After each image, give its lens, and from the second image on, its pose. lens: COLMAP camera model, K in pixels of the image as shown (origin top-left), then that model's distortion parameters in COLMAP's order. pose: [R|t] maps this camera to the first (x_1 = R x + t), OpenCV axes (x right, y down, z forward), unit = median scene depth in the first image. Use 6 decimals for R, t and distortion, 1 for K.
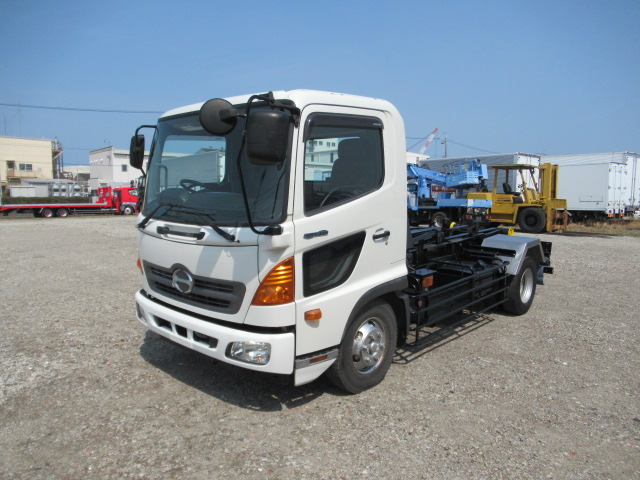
lens RADIAL K [[489.7, 0, 320.0], [0, 489.7, 240.0], [0, 0, 1]] dist [0.000118, -0.002245]
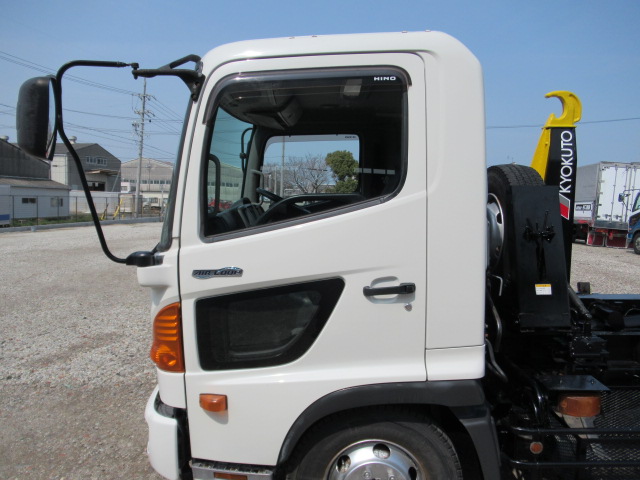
lens RADIAL K [[489.7, 0, 320.0], [0, 489.7, 240.0], [0, 0, 1]] dist [0.000118, -0.002245]
pose [[0.674675, 0.066889, -0.735078, 0.488362], [-0.093102, 0.995643, 0.005149, -0.062668], [0.732220, 0.064963, 0.677963, 0.630785]]
